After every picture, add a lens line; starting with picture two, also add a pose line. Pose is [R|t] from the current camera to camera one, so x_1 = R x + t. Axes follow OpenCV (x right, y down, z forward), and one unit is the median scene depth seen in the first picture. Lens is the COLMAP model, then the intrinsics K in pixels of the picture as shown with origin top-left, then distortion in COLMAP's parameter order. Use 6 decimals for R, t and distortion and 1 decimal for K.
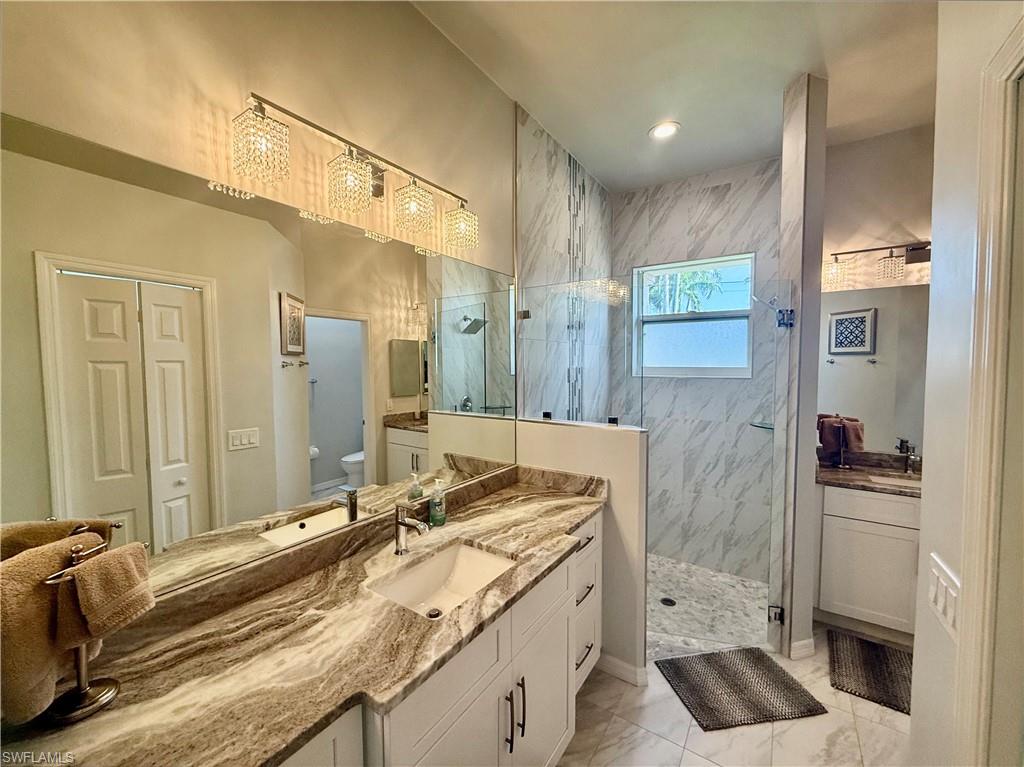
lens RADIAL K [[408.4, 0, 509.8], [0, 408.4, 384.3], [0, 0, 1]] dist [-0.000009, 0.000175]
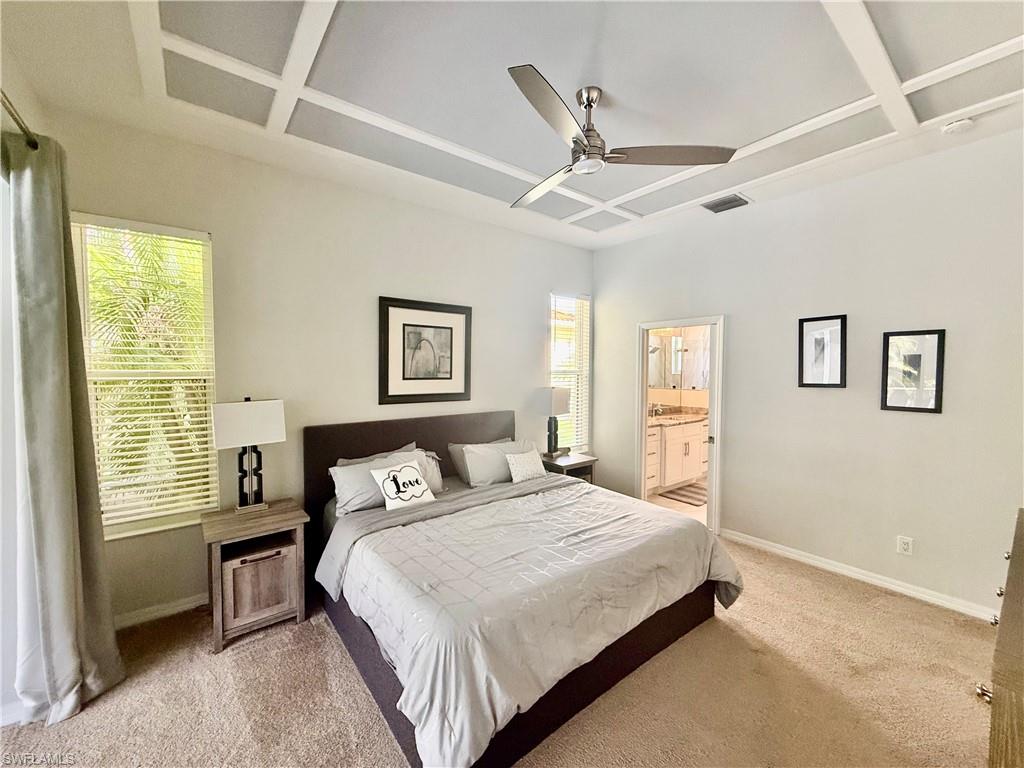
lens RADIAL K [[408.4, 0, 509.8], [0, 408.4, 384.8], [0, 0, 1]] dist [-0.000009, 0.000175]
pose [[0.949762, 0.011540, -0.312761, -0.201293], [-0.015612, 0.999823, -0.010520, 0.099059], [0.312585, 0.014874, 0.949773, -1.771058]]
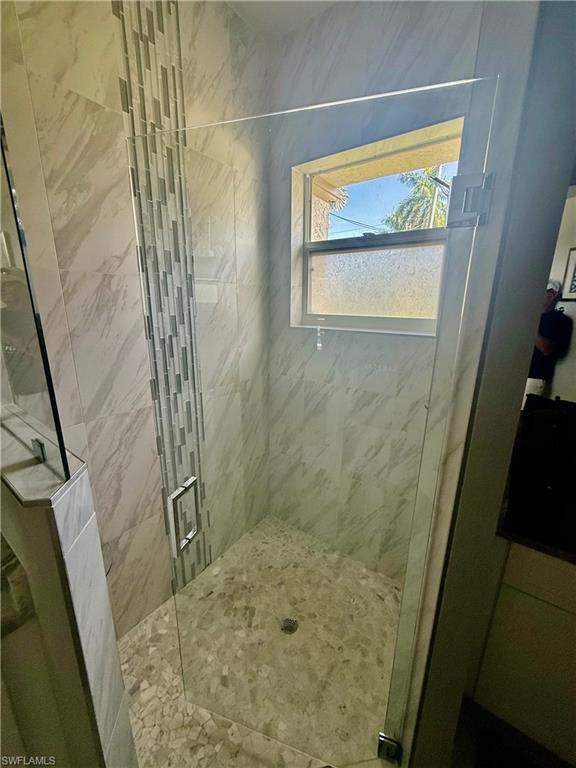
lens RADIAL K [[306.3, 0, 288.1], [0, 306.3, 382.8], [0, 0, 1]] dist [-0.000009, 0.000175]
pose [[0.999016, 0.026458, -0.035586, 0.430148], [-0.018781, 0.979422, 0.200949, -0.043654], [0.040171, -0.200083, 0.978955, 0.564004]]
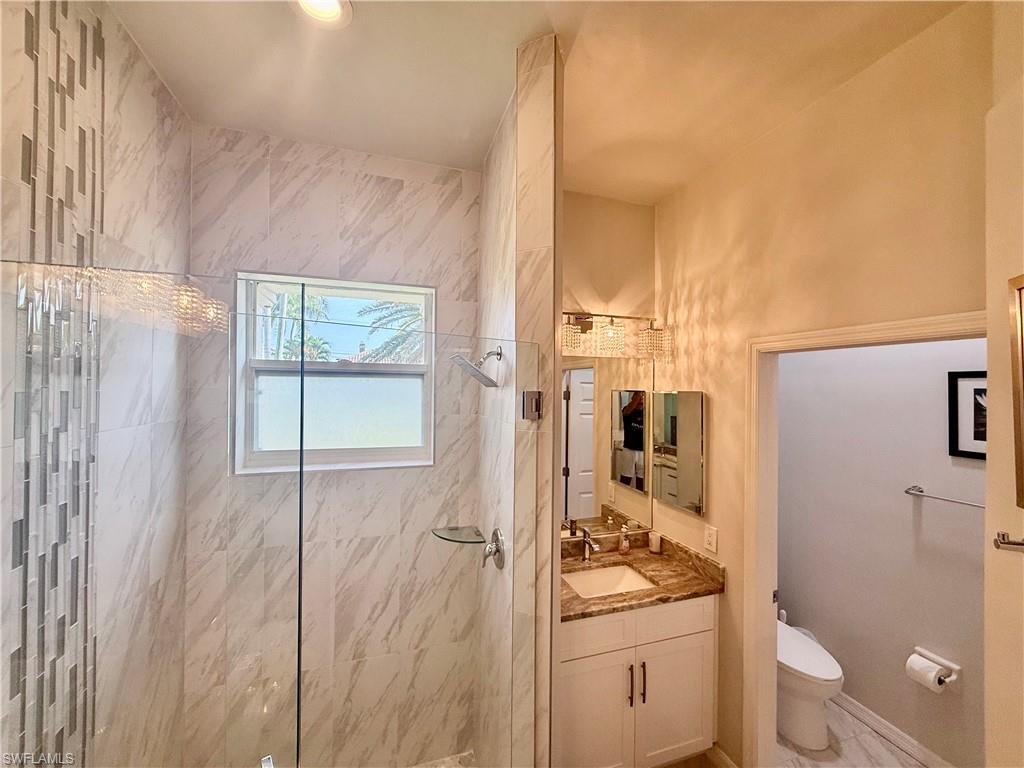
lens RADIAL K [[408.4, 0, 509.8], [0, 408.4, 384.8], [0, 0, 1]] dist [-0.000009, 0.000175]
pose [[0.618807, 0.015418, 0.785392, 0.141203], [0.029470, 0.998648, -0.042824, -0.137668], [-0.784990, 0.049645, 0.617516, 0.532494]]
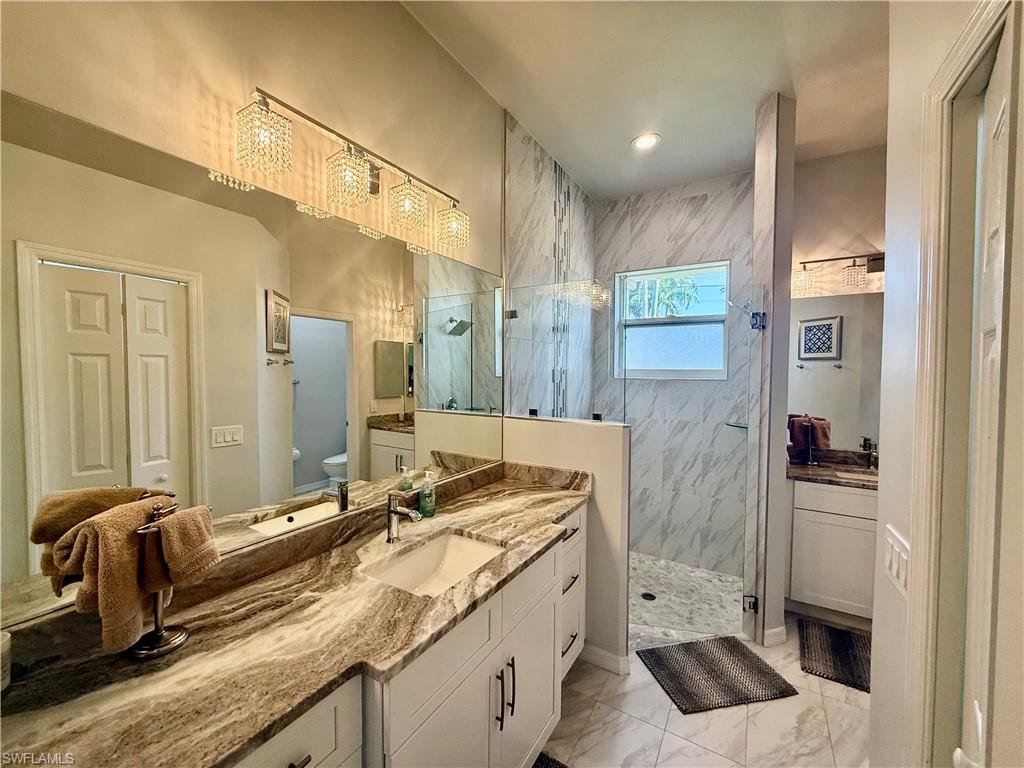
lens RADIAL K [[408.1, 0, 510.2], [0, 408.1, 385.5], [0, 0, 1]] dist [-0.000271, 0.000228]
pose [[0.998910, 0.006597, 0.046211, -0.012644], [-0.005943, 0.999880, -0.014274, 0.020173], [-0.046299, 0.013984, 0.998830, -0.019946]]
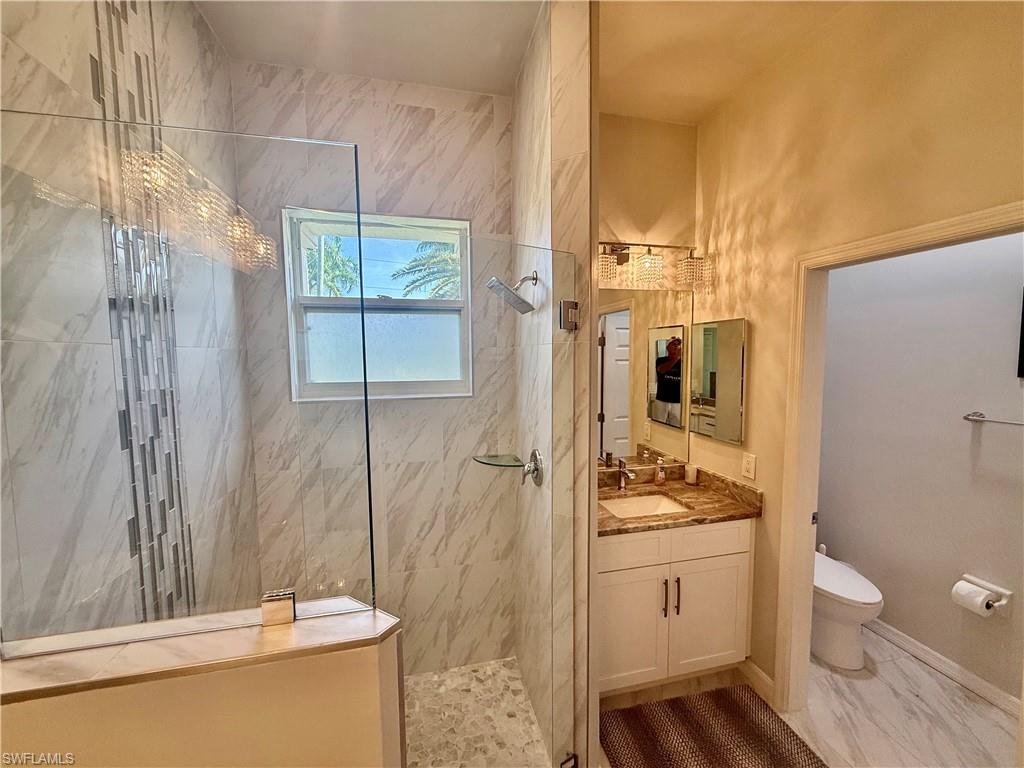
lens RADIAL K [[408.4, 0, 509.8], [0, 408.4, 384.8], [0, 0, 1]] dist [-0.000009, 0.000175]
pose [[0.679921, -0.059255, 0.730887, 0.123895], [0.045977, 0.998213, 0.038158, -0.069262], [-0.731842, 0.007659, 0.681431, 0.528943]]
